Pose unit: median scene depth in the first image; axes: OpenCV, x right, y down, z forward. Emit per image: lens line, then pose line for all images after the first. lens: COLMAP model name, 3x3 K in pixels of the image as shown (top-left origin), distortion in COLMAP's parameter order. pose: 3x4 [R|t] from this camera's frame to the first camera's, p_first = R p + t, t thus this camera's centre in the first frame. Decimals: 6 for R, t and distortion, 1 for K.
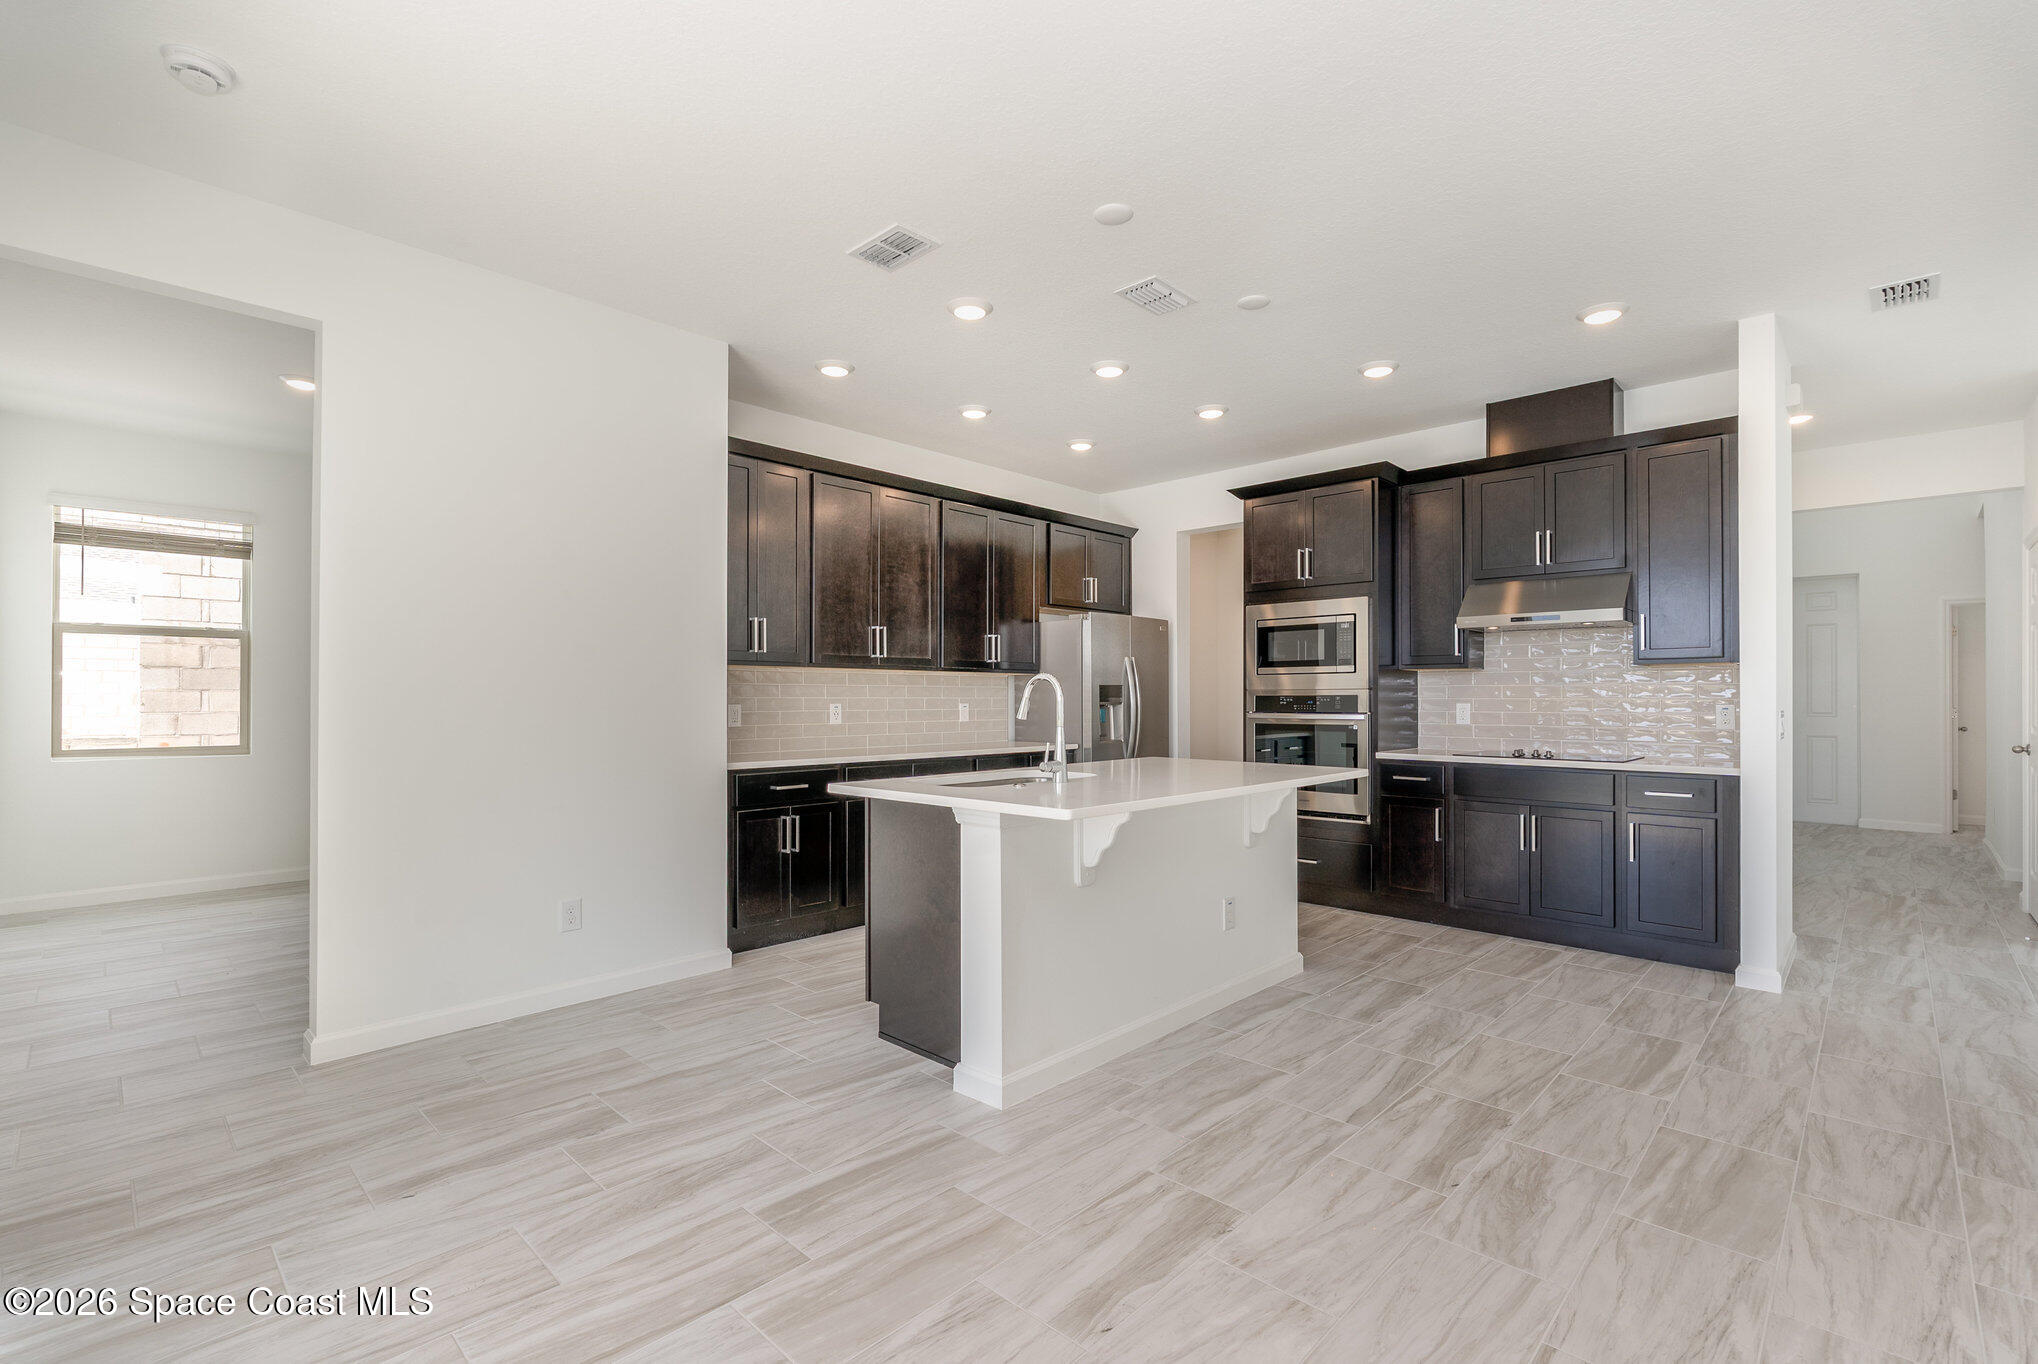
lens RADIAL K [[925.8, 0, 1017.8], [0, 925.8, 692.6], [0, 0, 1]] dist [0.001171, 0.000006]
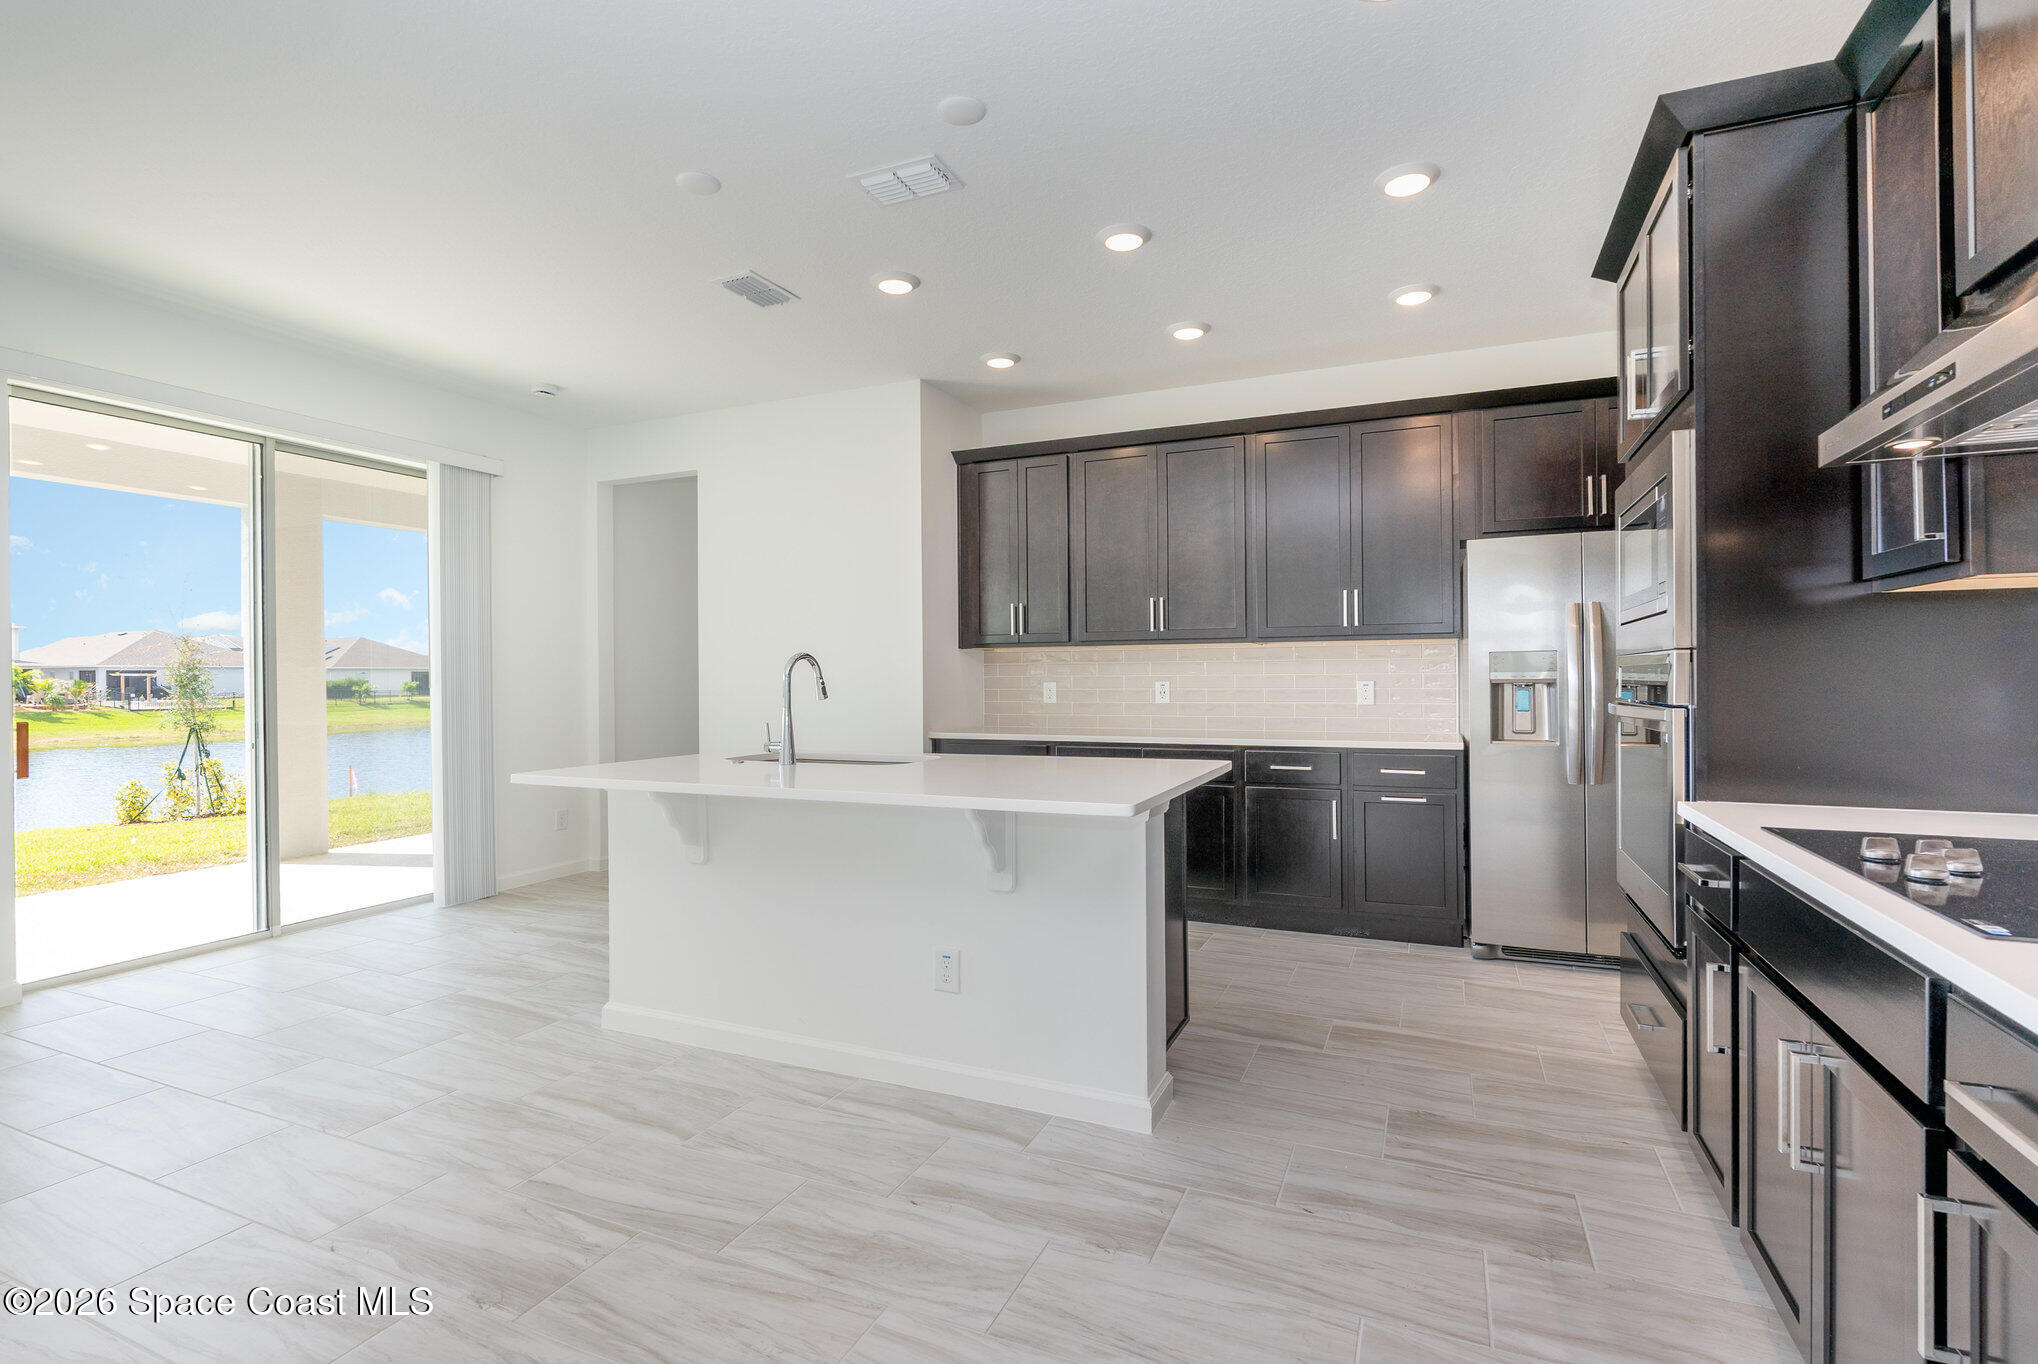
lens RADIAL K [[925.8, 0, 1017.8], [0, 925.8, 692.6], [0, 0, 1]] dist [0.001171, 0.000006]
pose [[0.336637, 0.005570, -0.941618, 0.731815], [0.011862, 0.999878, 0.010156, 0.020860], [0.941560, -0.014588, 0.336530, 0.661440]]
